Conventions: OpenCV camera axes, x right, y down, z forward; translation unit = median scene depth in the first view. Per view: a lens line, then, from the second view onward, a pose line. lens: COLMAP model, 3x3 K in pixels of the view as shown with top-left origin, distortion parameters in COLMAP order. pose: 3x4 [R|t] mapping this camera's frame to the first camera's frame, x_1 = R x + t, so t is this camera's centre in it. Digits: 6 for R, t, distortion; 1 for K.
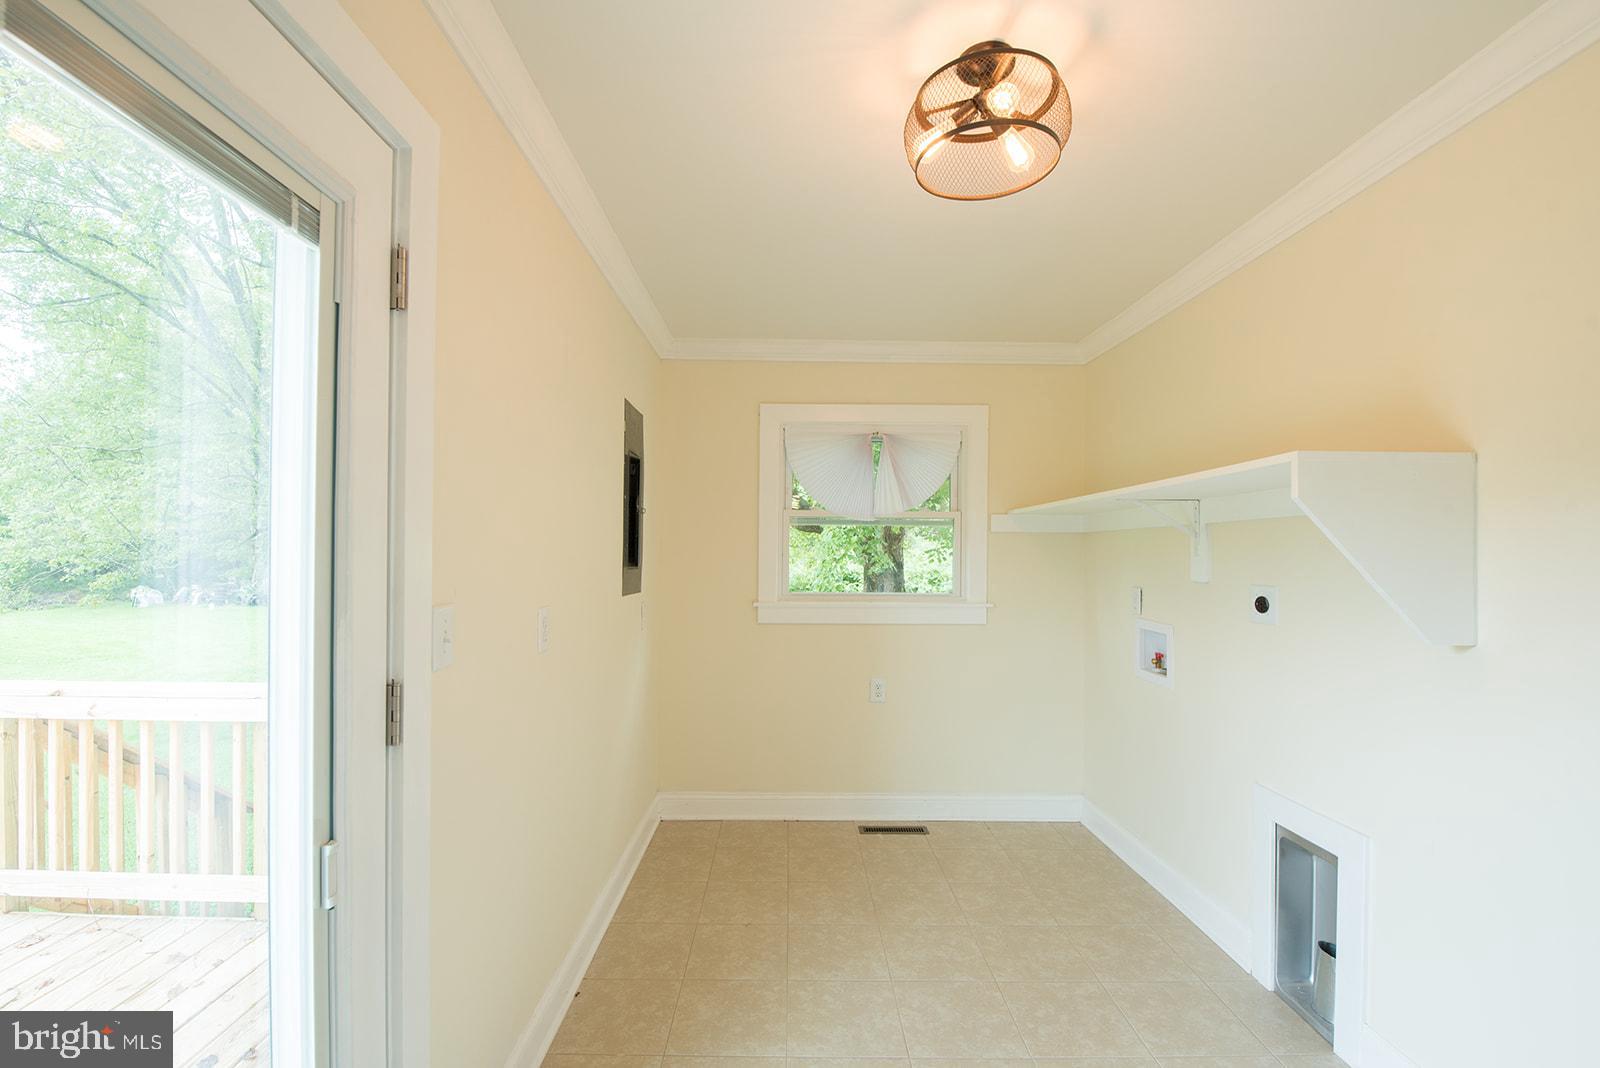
lens RADIAL K [[660.0, 0, 800.2], [0, 660.0, 551.2], [0, 0, 1]] dist [-0.020173, -0.000434]
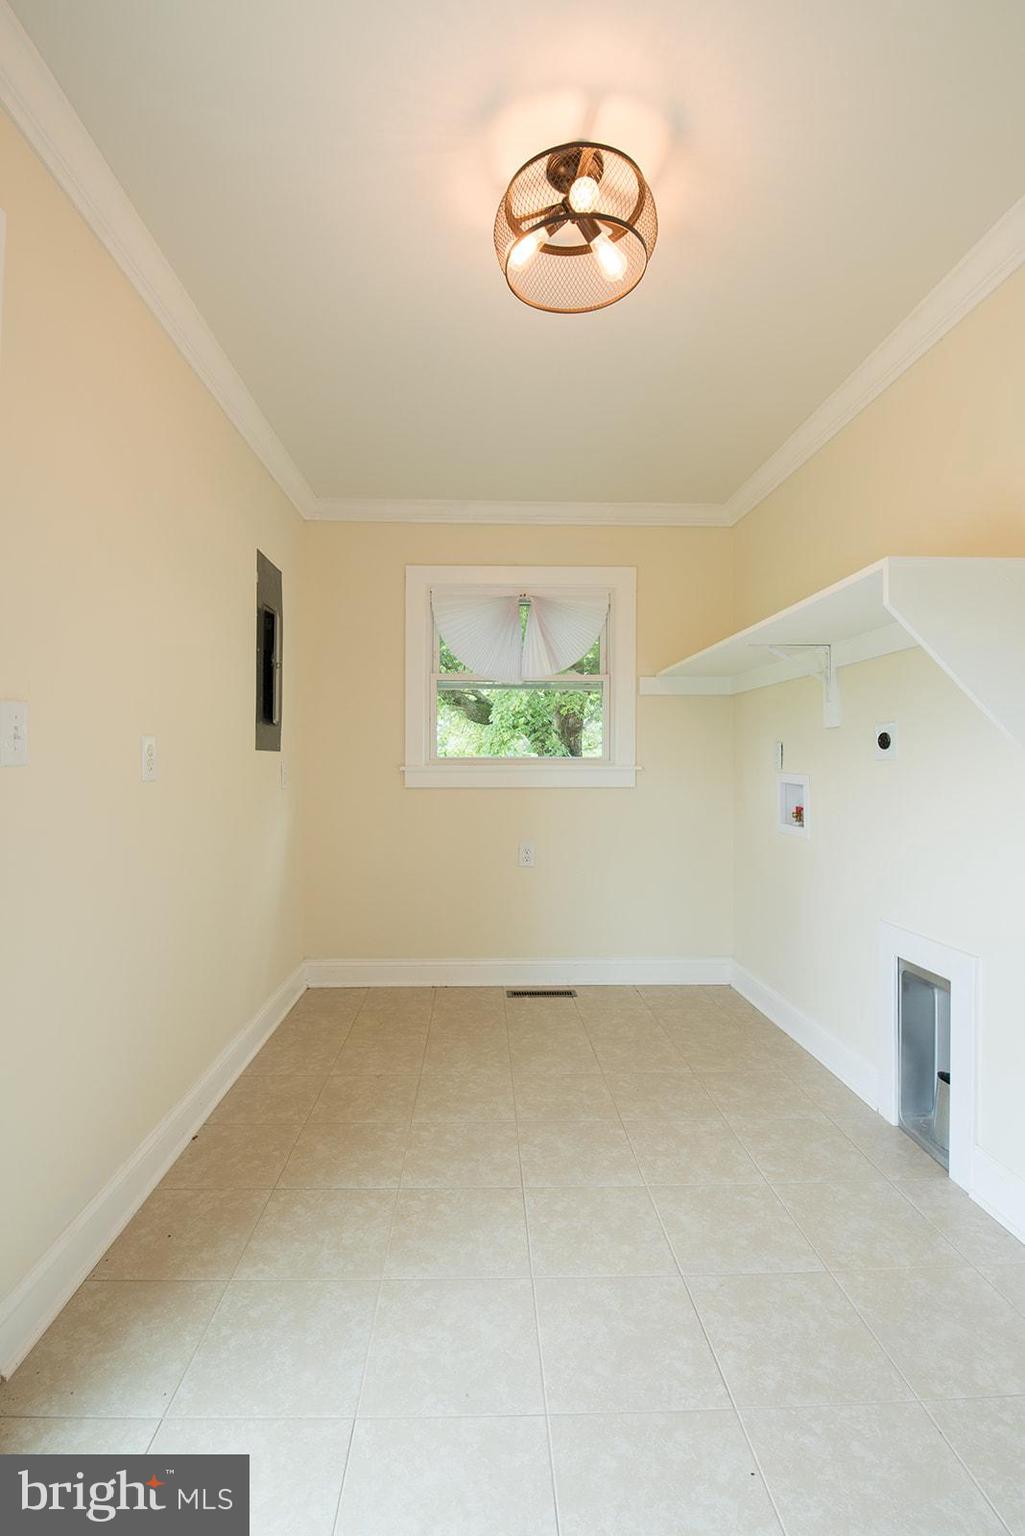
lens RADIAL K [[667.3, 0, 512.5], [0, 667.3, 768.0], [0, 0, 1]] dist [-0.020595, -0.000206]
pose [[0.999744, -0.006163, 0.021753, 0.092632], [0.006062, 0.999971, 0.004712, 0.093139], [-0.021781, -0.004579, 0.999752, -0.002547]]
